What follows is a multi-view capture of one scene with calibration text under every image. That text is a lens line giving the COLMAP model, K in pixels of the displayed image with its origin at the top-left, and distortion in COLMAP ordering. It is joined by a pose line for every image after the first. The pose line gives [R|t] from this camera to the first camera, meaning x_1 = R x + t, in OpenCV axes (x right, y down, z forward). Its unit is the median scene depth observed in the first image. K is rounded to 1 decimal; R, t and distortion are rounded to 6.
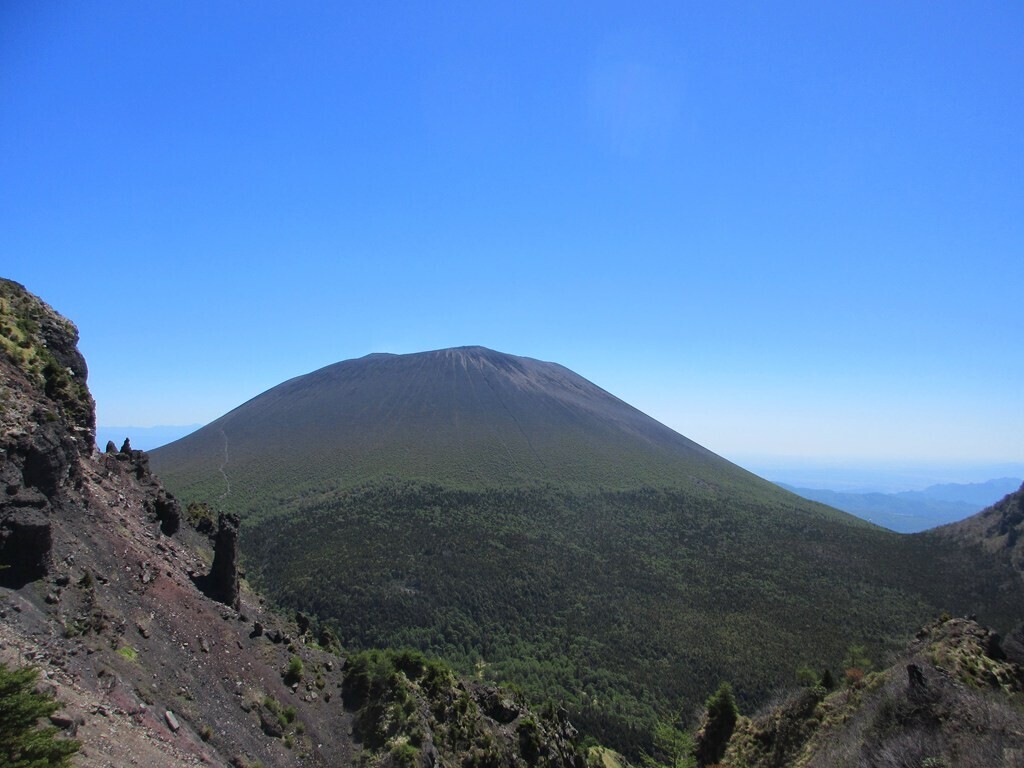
lens RADIAL K [[784.8, 0, 506.6], [0, 784.8, 377.4], [0, 0, 1]] dist [-0.015044, 0.021114]
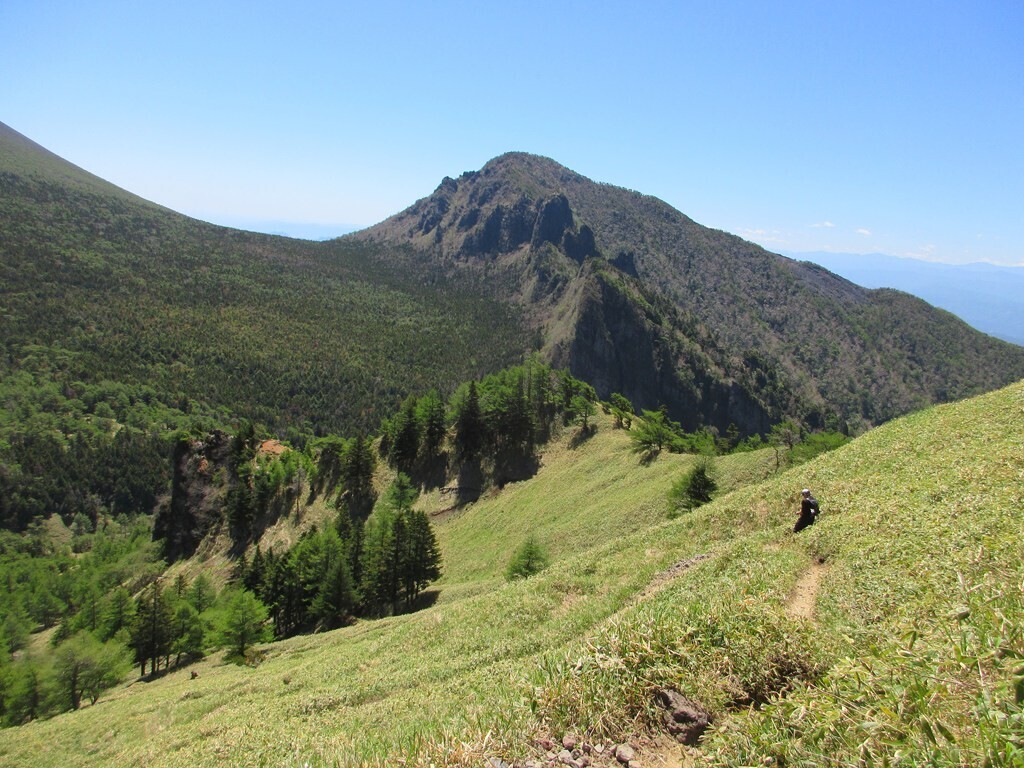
lens RADIAL K [[761.8, 0, 528.6], [0, 761.8, 362.7], [0, 0, 1]] dist [-0.000950, -0.001181]
pose [[0.629035, -0.105754, 0.770150, -0.122814], [-0.125364, 0.963936, 0.234757, 0.154552], [-0.767202, -0.244219, 0.593092, 0.341654]]
